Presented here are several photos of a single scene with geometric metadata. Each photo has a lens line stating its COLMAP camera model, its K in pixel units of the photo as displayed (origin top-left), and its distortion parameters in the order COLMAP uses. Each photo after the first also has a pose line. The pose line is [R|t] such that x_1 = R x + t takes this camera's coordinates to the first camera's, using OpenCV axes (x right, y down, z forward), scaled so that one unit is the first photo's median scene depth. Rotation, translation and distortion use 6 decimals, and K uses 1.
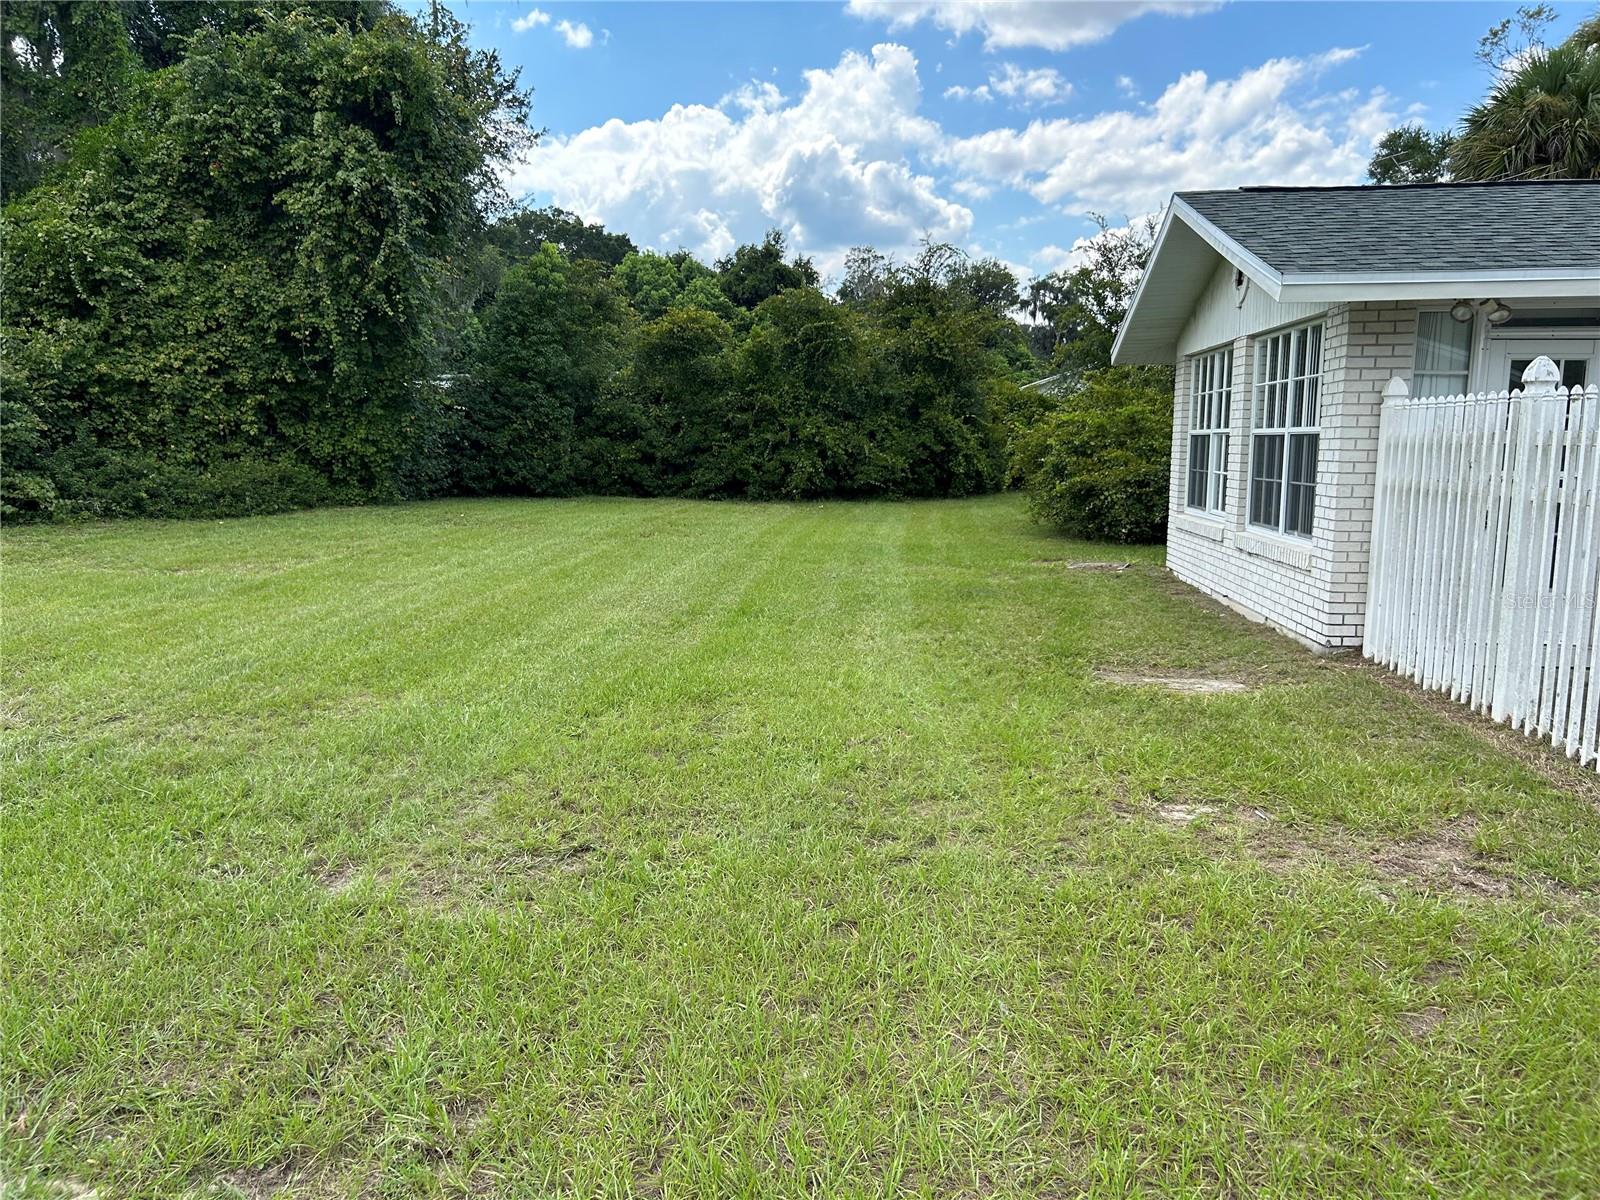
lens RADIAL K [[1191.7, 0, 794.3], [0, 1191.7, 605.6], [0, 0, 1]] dist [0.035449, -0.003186]
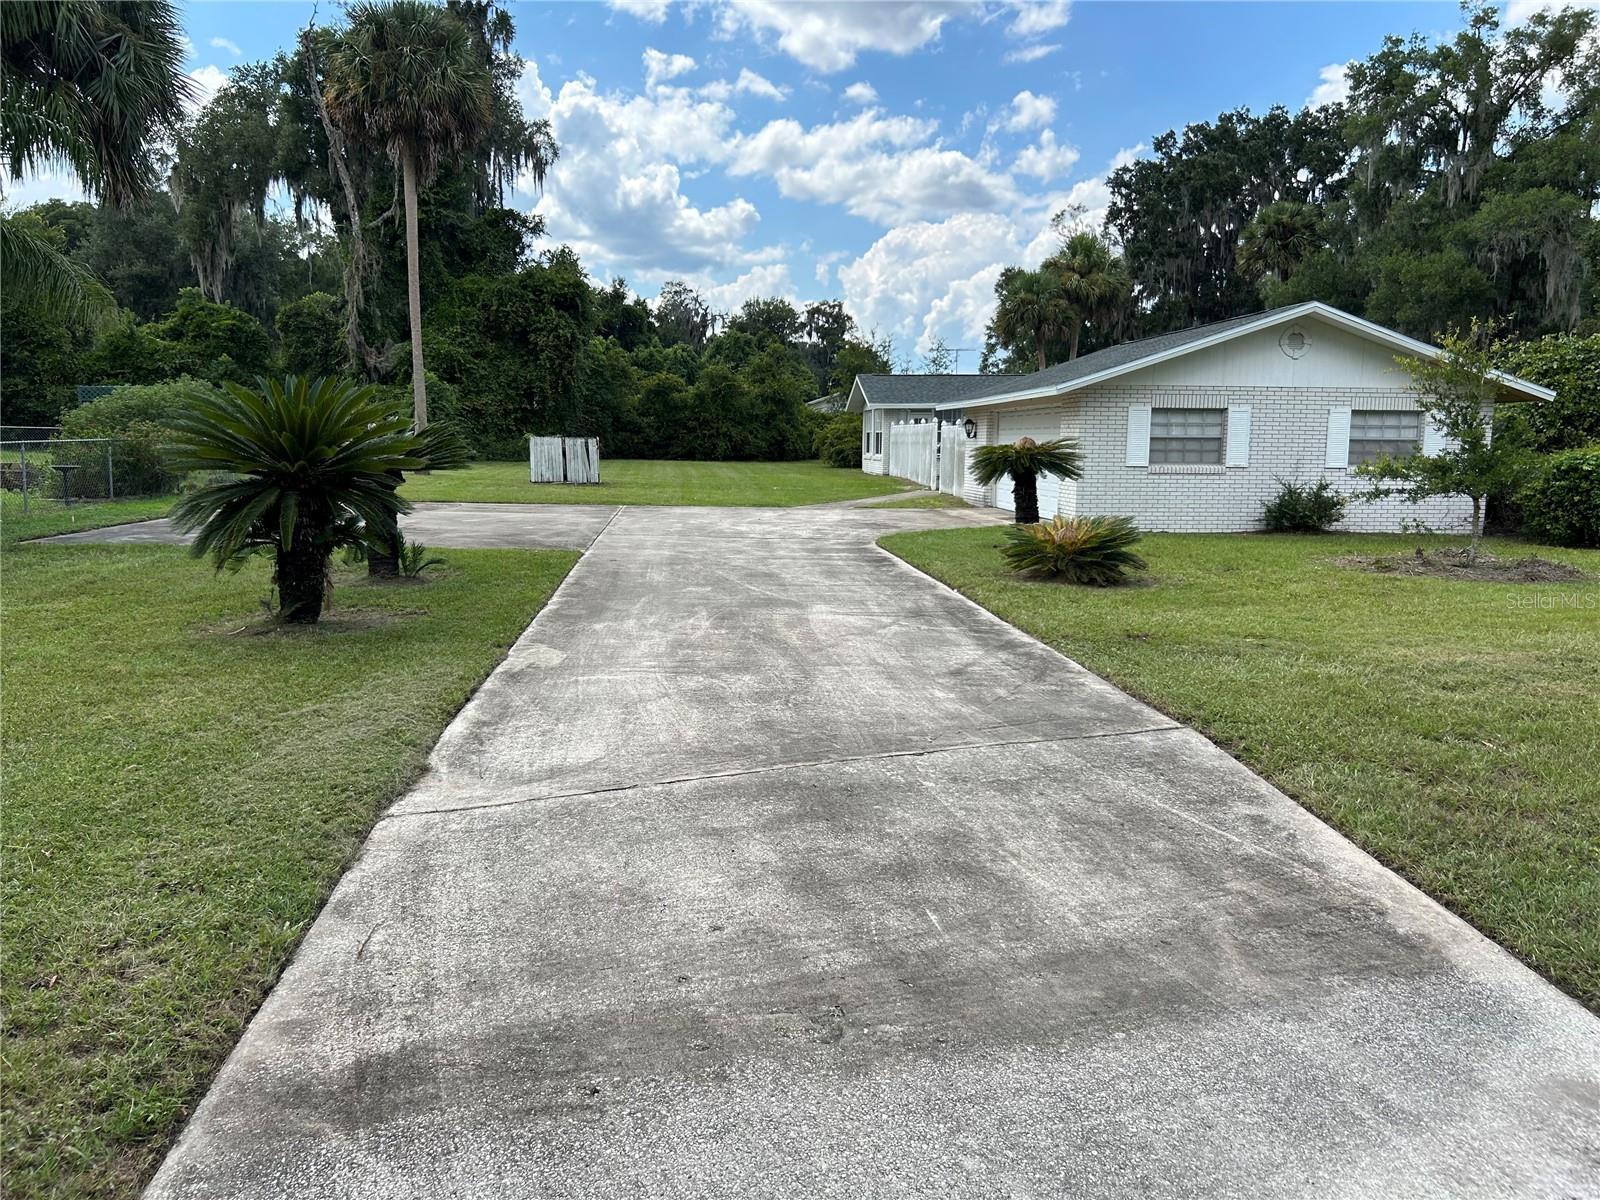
lens RADIAL K [[1191.7, 0, 804.1], [0, 1191.7, 600.7], [0, 0, 1]] dist [0.035449, -0.003186]
pose [[0.981579, -0.018643, 0.190144, -0.268301], [0.019164, 0.999816, -0.000900, 0.178703], [-0.190092, 0.004527, 0.981756, -1.222944]]
